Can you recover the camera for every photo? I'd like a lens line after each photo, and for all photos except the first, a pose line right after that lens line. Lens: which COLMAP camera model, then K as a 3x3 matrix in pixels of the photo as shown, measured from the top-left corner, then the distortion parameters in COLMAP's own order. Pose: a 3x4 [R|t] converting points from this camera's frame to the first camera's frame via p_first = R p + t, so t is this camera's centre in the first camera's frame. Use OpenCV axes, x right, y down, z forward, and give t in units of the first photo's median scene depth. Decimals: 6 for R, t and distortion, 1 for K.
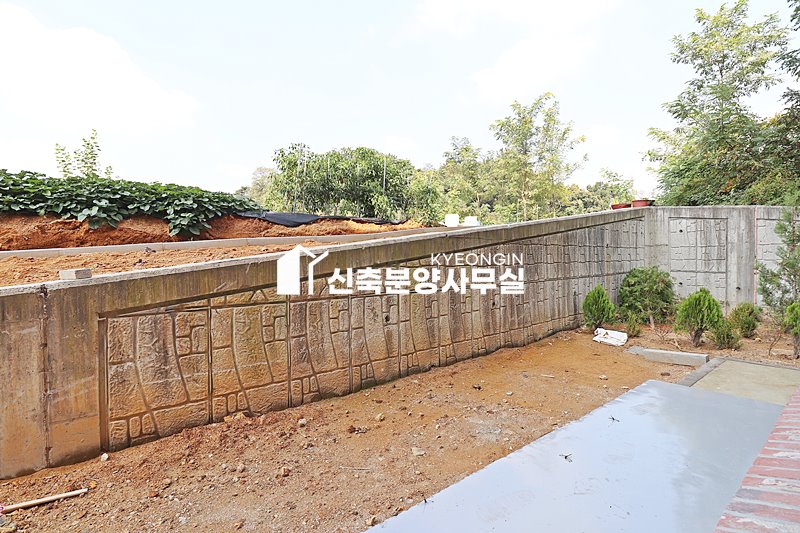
lens RADIAL K [[380.0, 0, 397.2], [0, 380.0, 261.6], [0, 0, 1]] dist [0.002782, -0.011889]
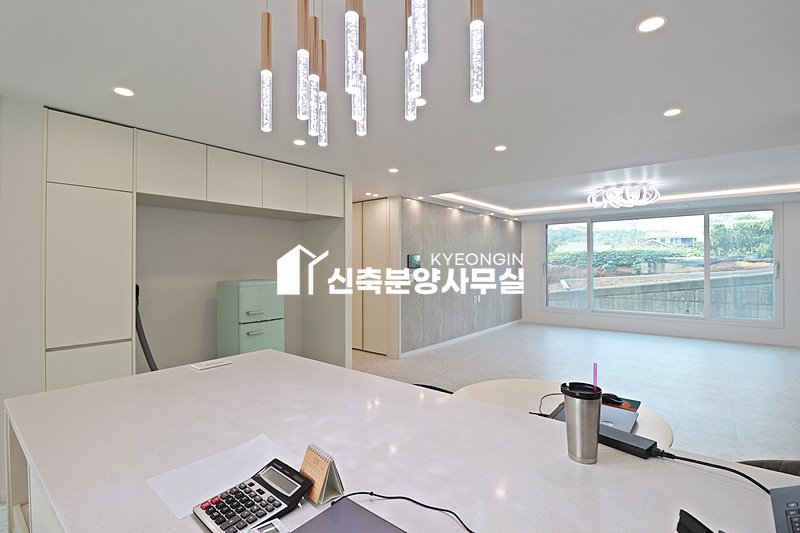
lens RADIAL K [[380.0, 0, 397.2], [0, 380.0, 261.6], [0, 0, 1]] dist [0.002782, -0.011889]
pose [[0.220990, -0.008735, -0.975237, 1.537486], [-0.006202, 0.999927, -0.010361, -0.108391], [0.975256, 0.008339, 0.220920, -1.108067]]
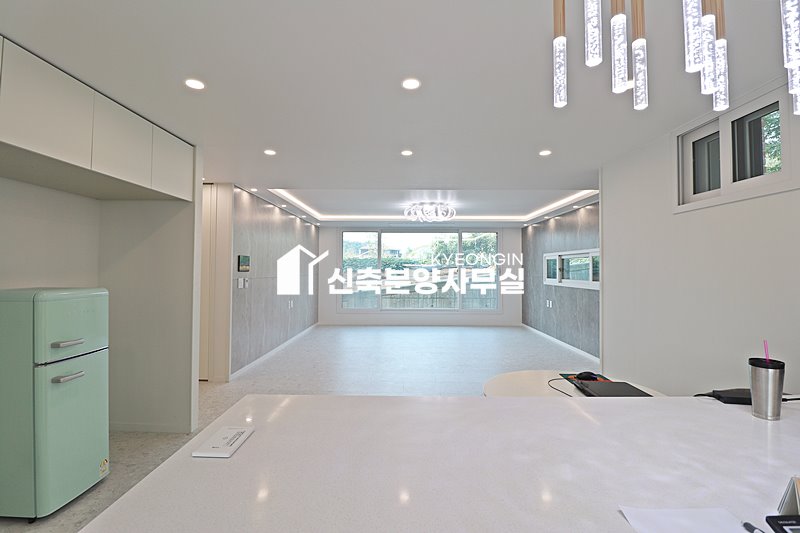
lens RADIAL K [[369.9, 0, 399.8], [0, 369.9, 262.3], [0, 0, 1]] dist [-0.001591, -0.012642]
pose [[0.786859, -0.009537, -0.617060, 1.327279], [-0.010467, 0.999531, -0.028796, -0.100909], [0.617045, 0.029117, 0.786389, -1.304141]]
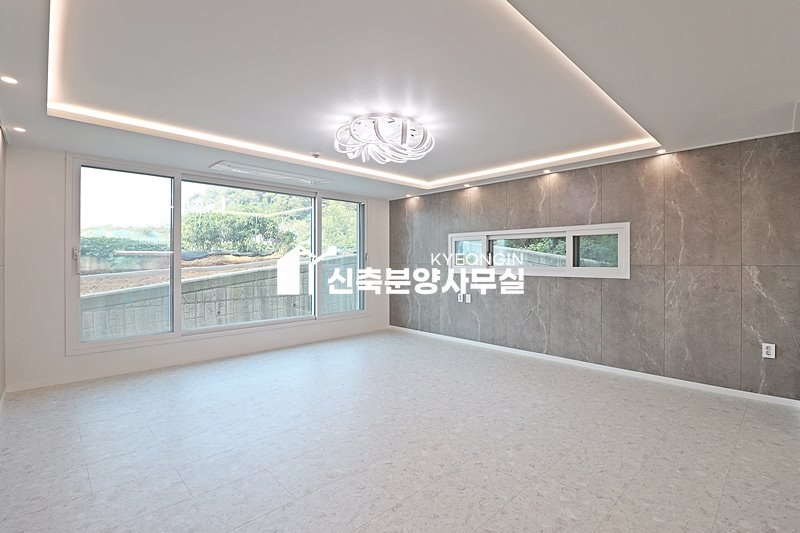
lens RADIAL K [[373.0, 0, 401.6], [0, 373.0, 259.7], [0, 0, 1]] dist [0.000577, -0.016010]
pose [[0.993722, -0.000028, 0.111882, 0.575758], [0.001622, 0.999898, -0.014161, -0.087109], [-0.111870, 0.014253, 0.993621, -0.901901]]
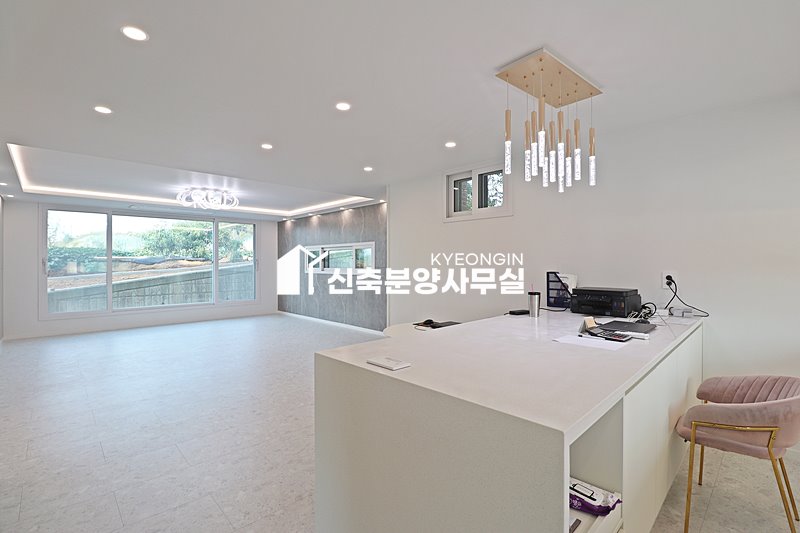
lens RADIAL K [[368.4, 0, 400.1], [0, 368.4, 261.6], [0, 0, 1]] dist [-0.000117, -0.011371]
pose [[0.993984, -0.003649, 0.109464, 1.108360], [0.005403, 0.999862, -0.015728, -0.084929], [-0.109392, 0.016225, 0.993866, -1.498363]]
